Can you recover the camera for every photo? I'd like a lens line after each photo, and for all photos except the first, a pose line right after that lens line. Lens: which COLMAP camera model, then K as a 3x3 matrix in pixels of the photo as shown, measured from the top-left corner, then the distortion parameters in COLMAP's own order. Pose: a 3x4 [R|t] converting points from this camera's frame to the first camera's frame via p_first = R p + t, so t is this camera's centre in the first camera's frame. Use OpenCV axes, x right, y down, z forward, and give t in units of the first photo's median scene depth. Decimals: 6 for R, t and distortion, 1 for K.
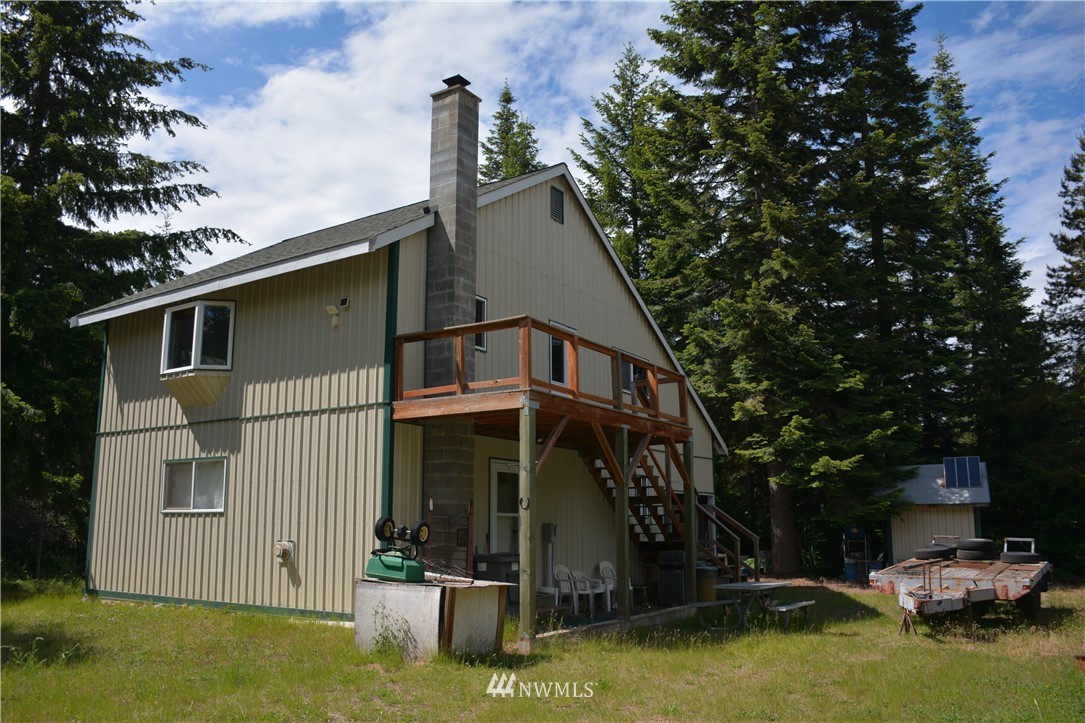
lens RADIAL K [[848.8, 0, 538.0], [0, 848.8, 367.0], [0, 0, 1]] dist [-0.125203, 0.064760]
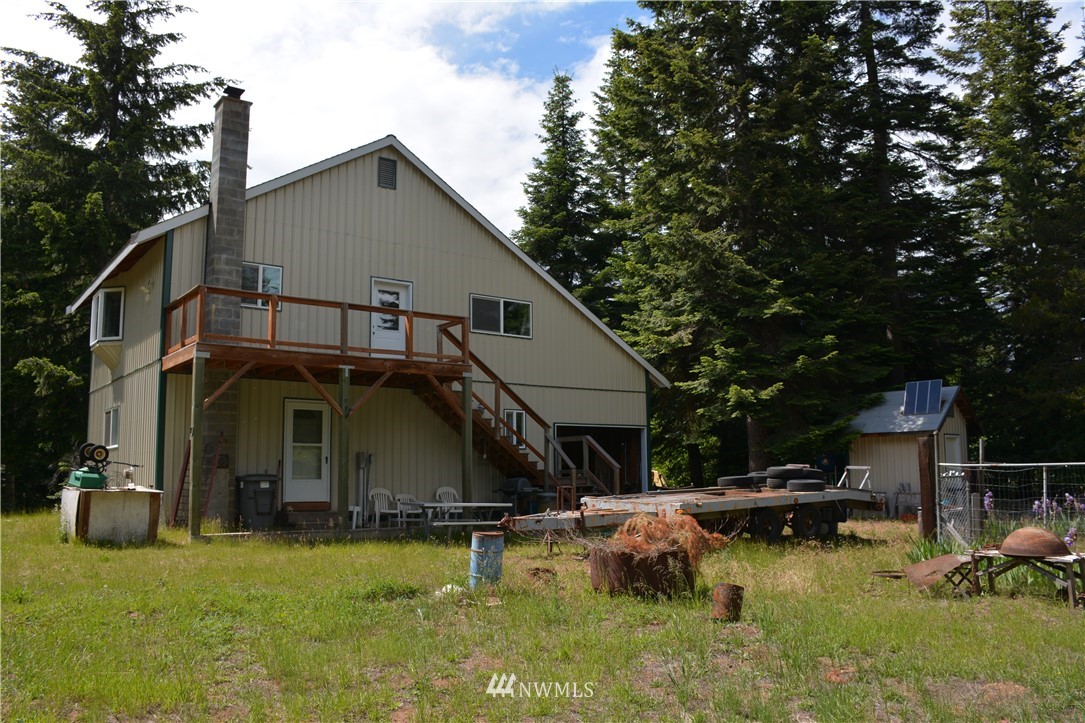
lens RADIAL K [[848.8, 0, 537.5], [0, 848.8, 369.7], [0, 0, 1]] dist [-0.125203, 0.064760]
pose [[0.938264, -0.048134, -0.342554, 0.535790], [0.071078, 0.995968, 0.054736, 0.020424], [0.338538, -0.075705, 0.937902, -0.004536]]
